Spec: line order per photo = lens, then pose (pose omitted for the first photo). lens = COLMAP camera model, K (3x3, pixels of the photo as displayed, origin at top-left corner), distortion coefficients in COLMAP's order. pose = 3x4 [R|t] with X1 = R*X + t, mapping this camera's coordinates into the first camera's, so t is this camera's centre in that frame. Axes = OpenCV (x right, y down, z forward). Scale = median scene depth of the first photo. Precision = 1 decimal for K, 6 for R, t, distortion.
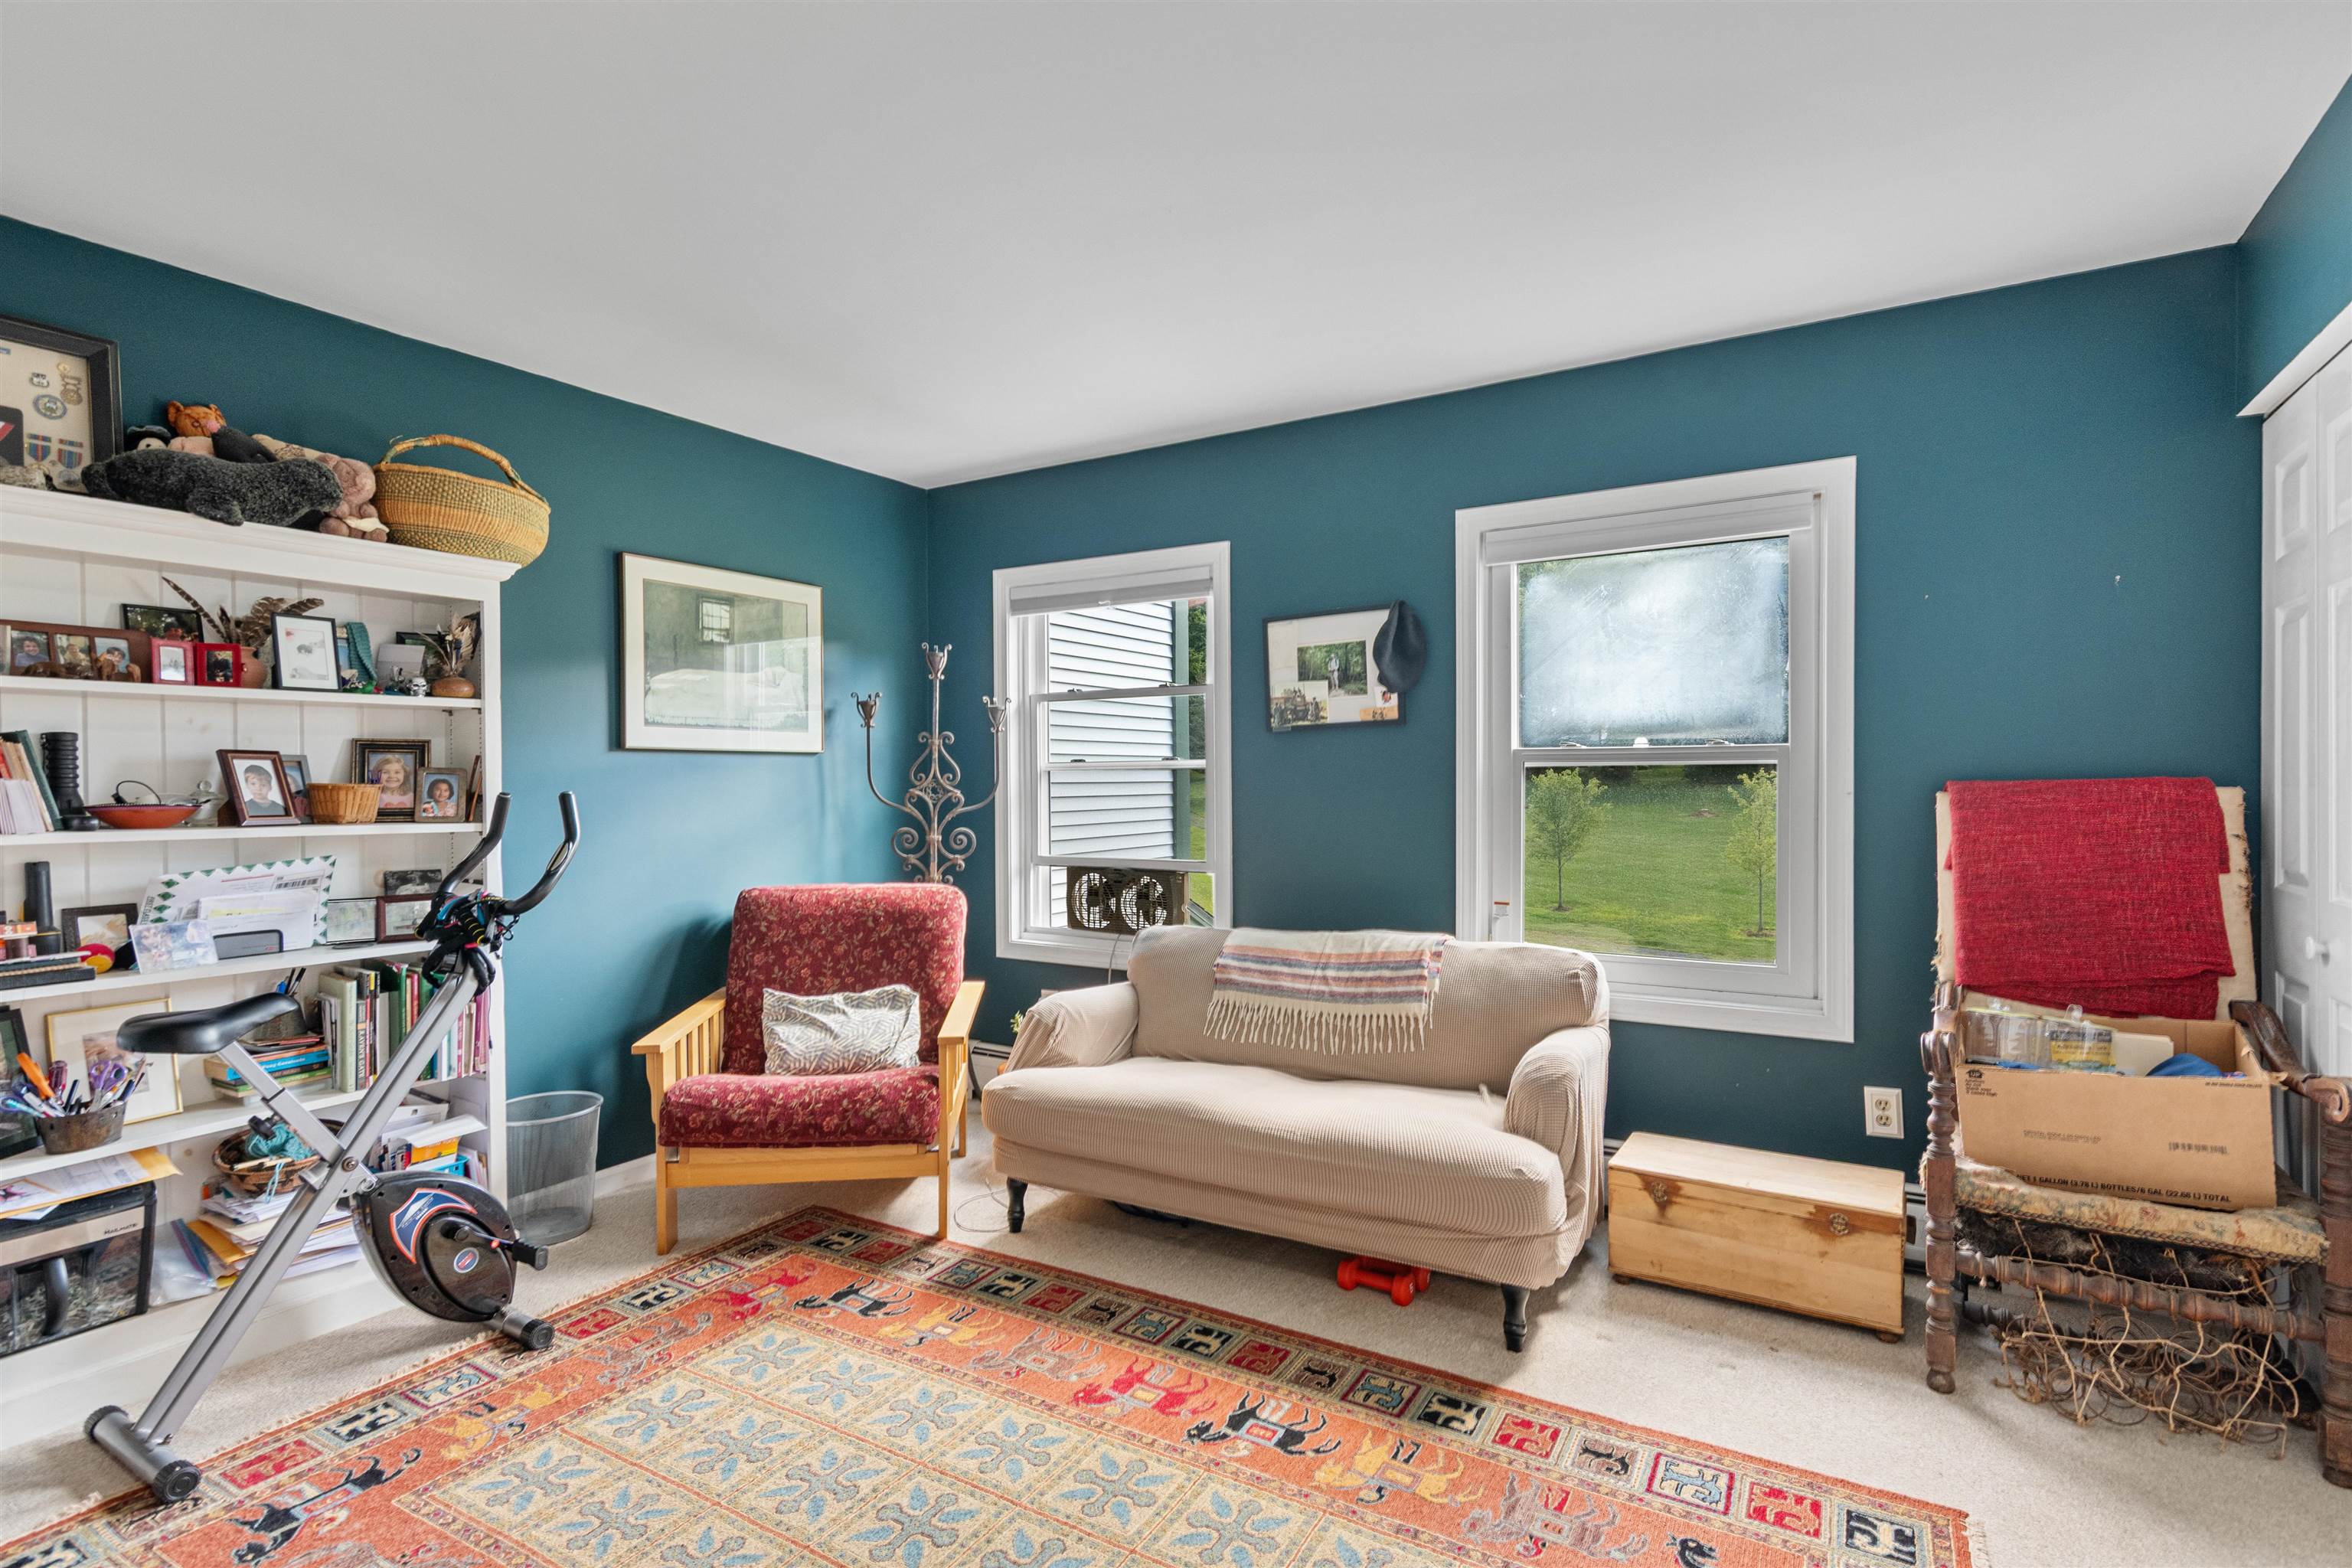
lens RADIAL K [[1129.0, 0, 1165.5], [0, 1129.0, 791.1], [0, 0, 1]] dist [-0.001099, -0.000015]
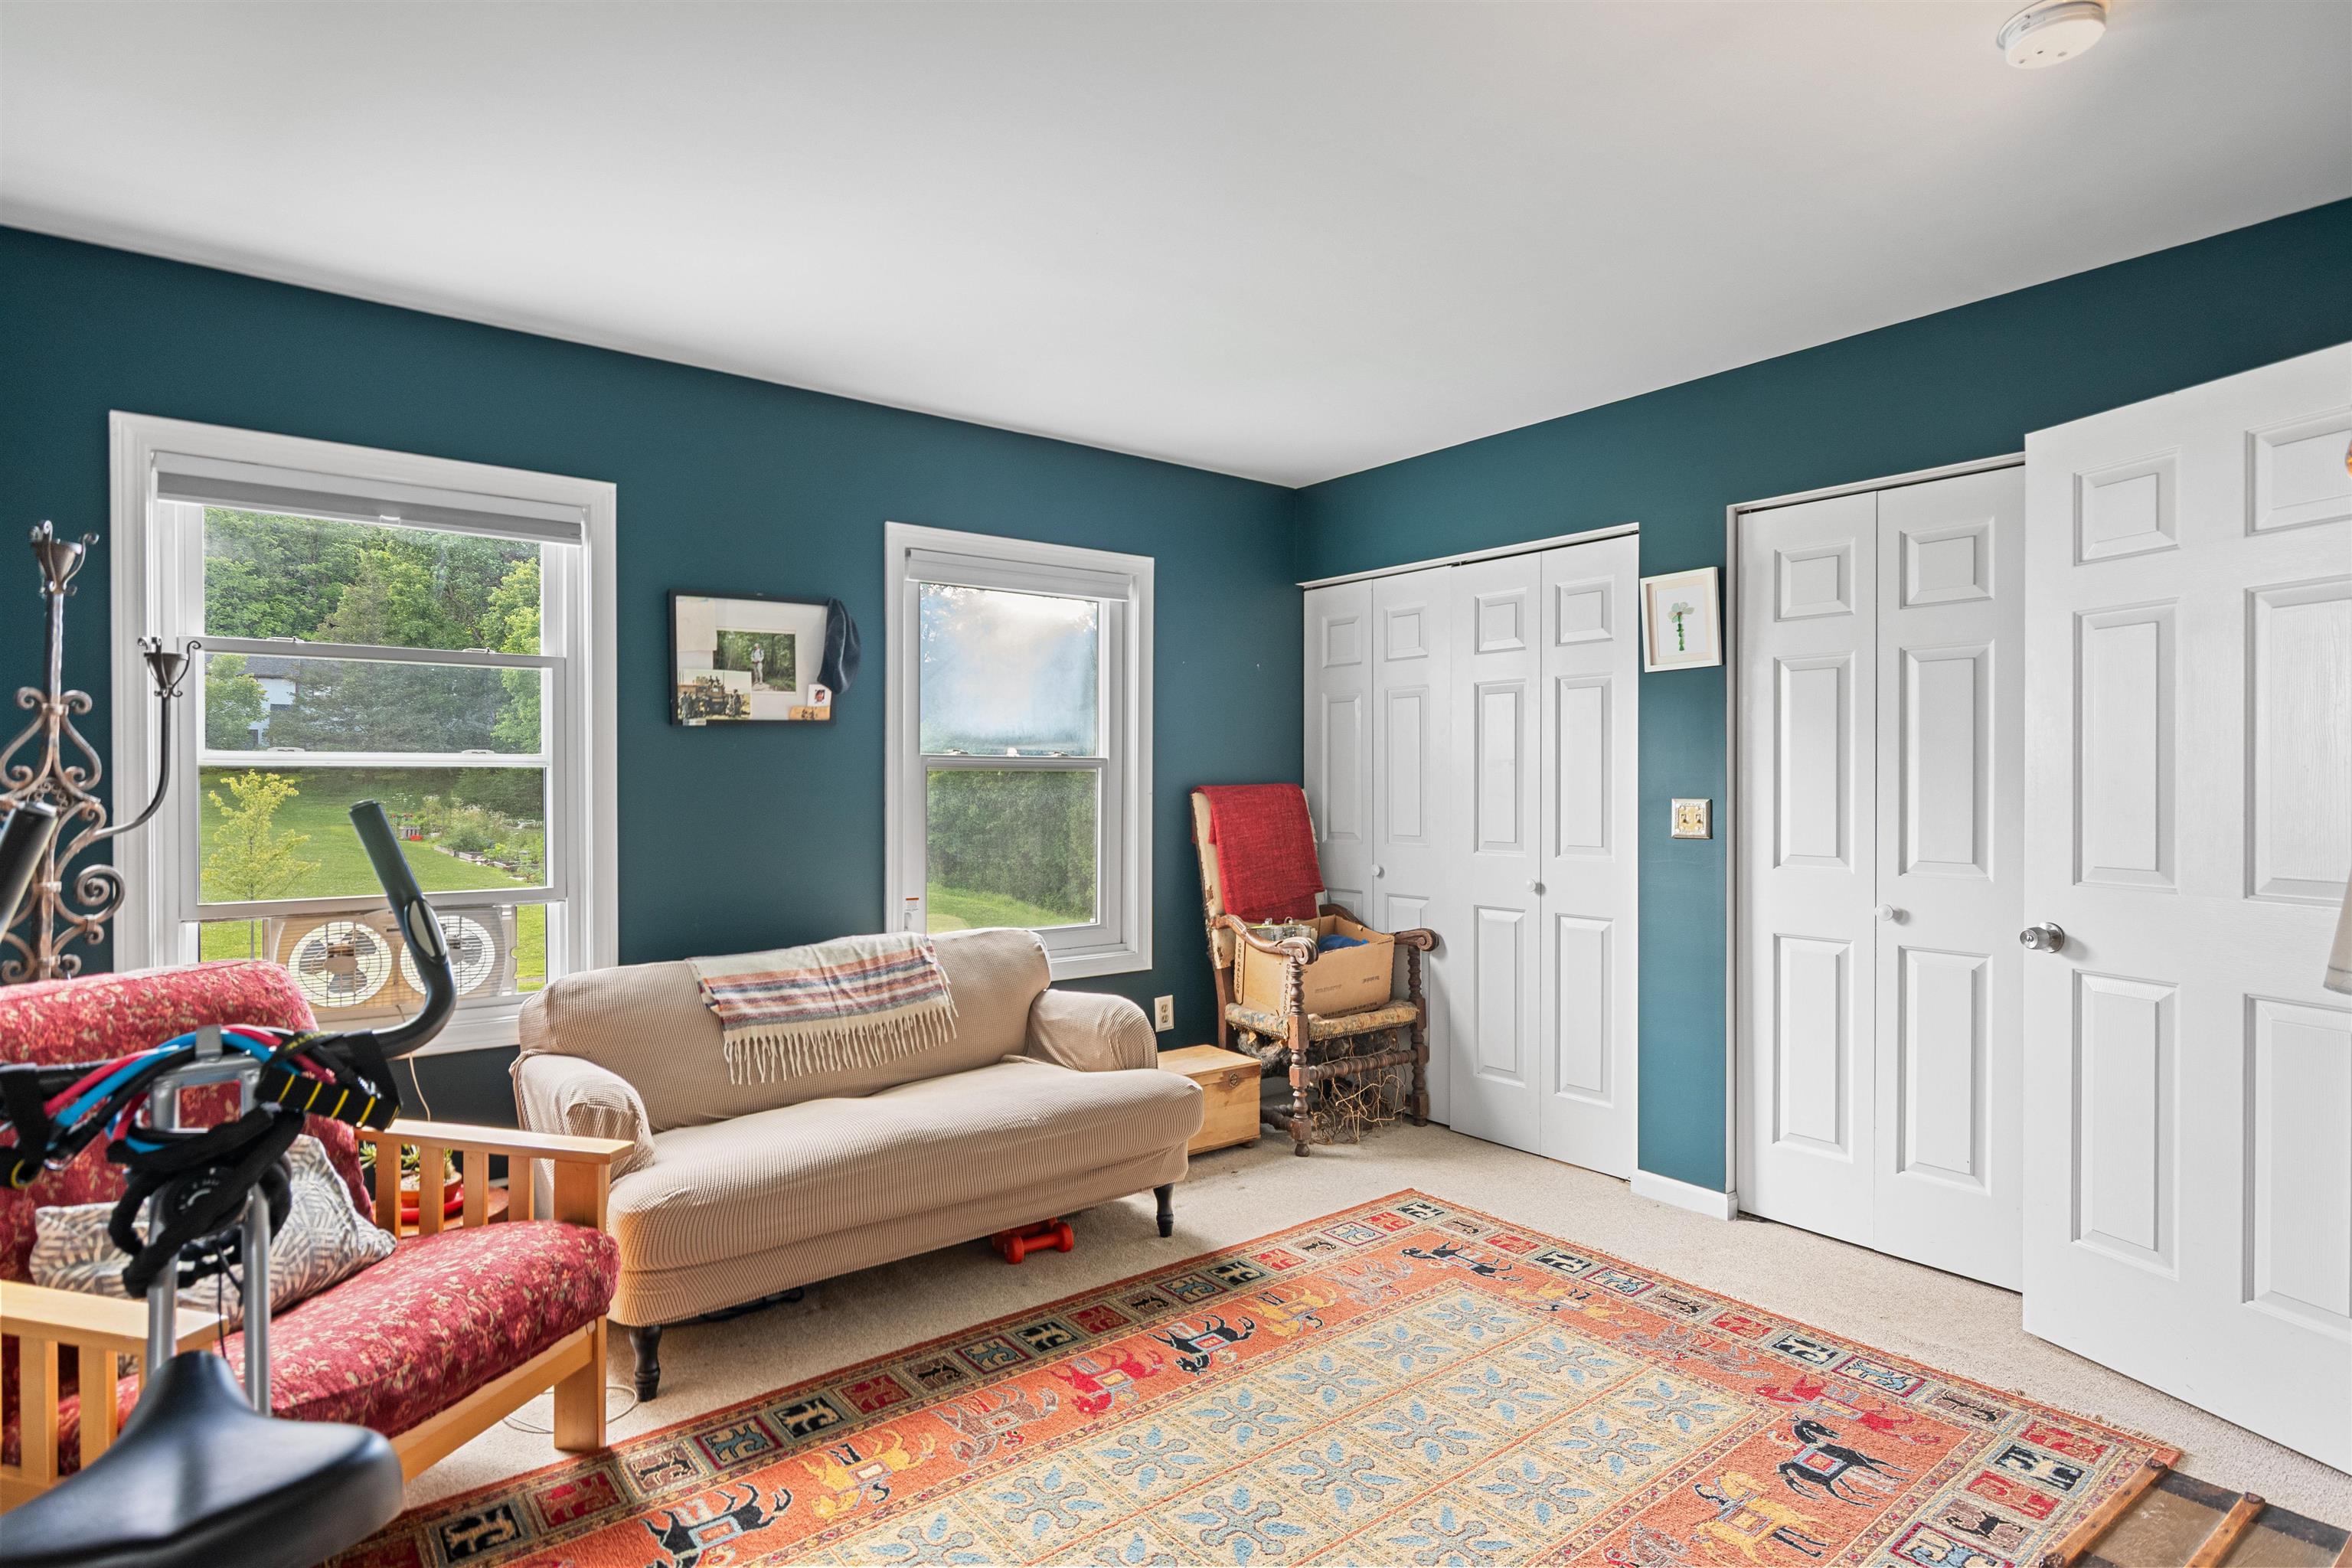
lens RADIAL K [[1220.3, 0, 1170.2], [0, 1220.3, 782.9], [0, 0, 1]] dist [-0.002766, -0.000890]
pose [[0.346489, 0.003851, 0.938046, -0.800020], [0.006116, 0.999961, -0.006365, -0.001525], [-0.938034, 0.007942, 0.346452, 0.428700]]
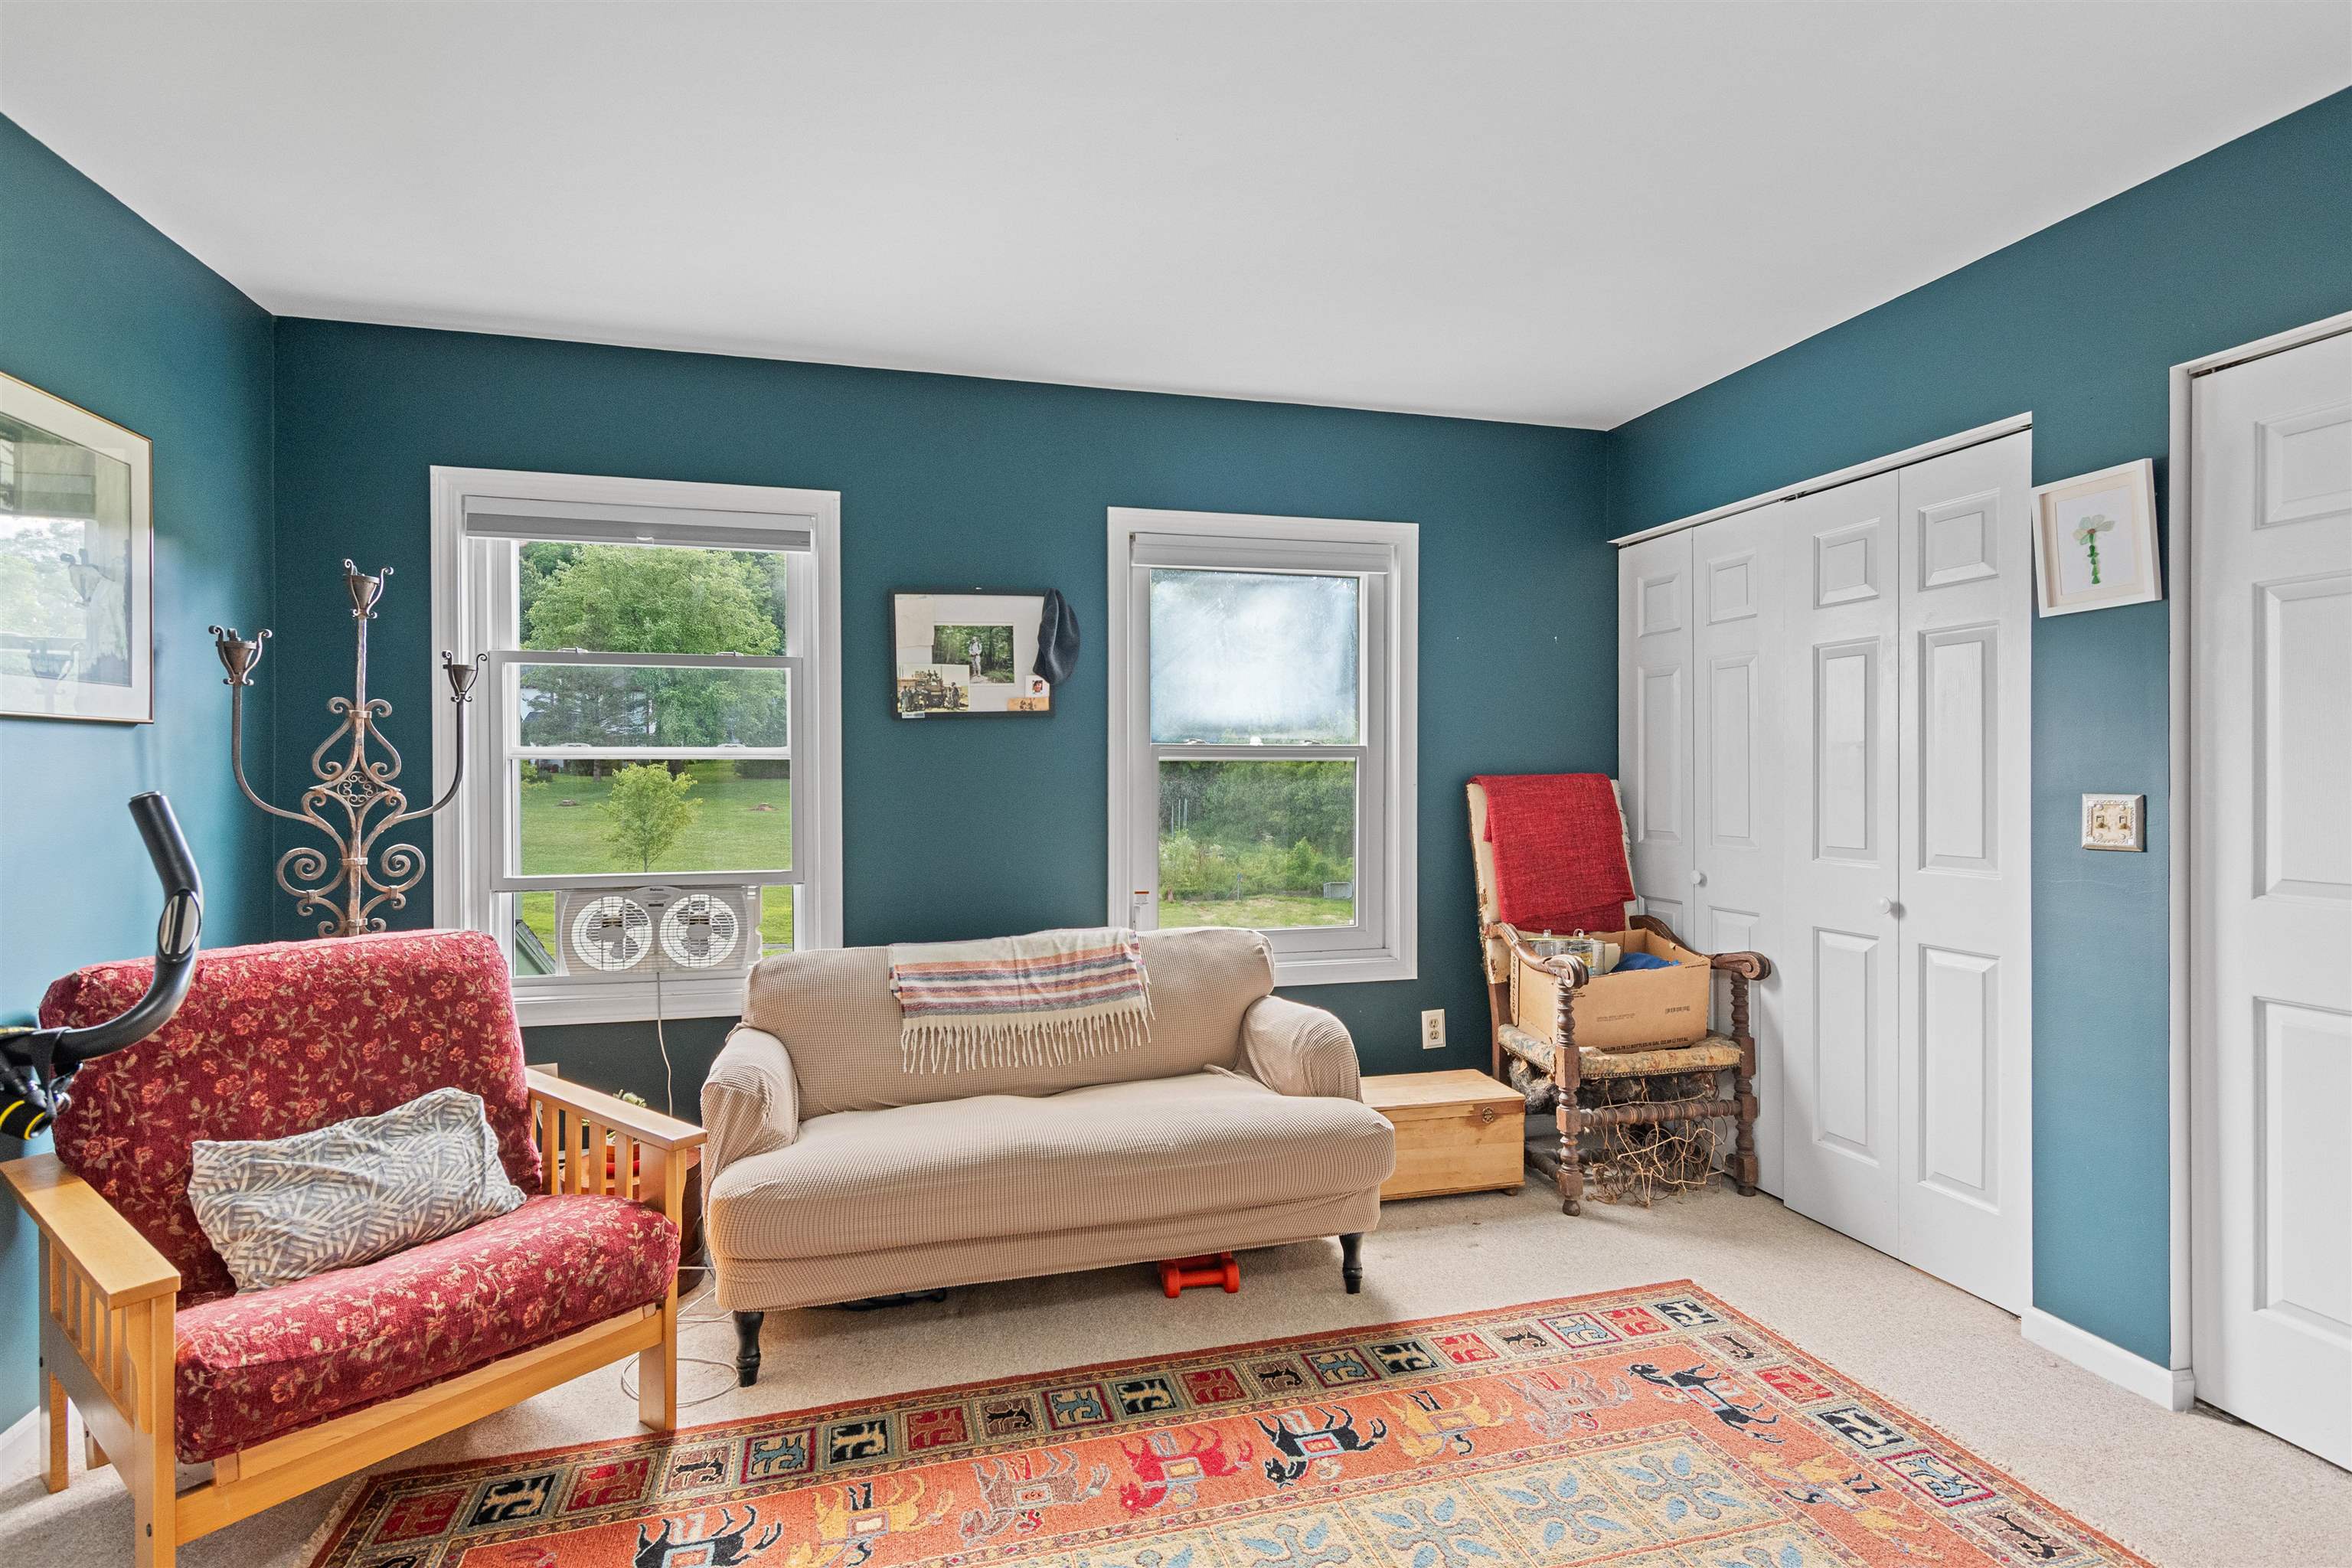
lens RADIAL K [[1151.1, 0, 1172.8], [0, 1151.1, 772.1], [0, 0, 1]] dist [-0.000120, 0.001060]
pose [[0.684451, 0.003510, 0.729051, -0.520927], [0.005324, 0.999938, -0.009813, -0.000967], [-0.729040, 0.010598, 0.684389, 0.293068]]
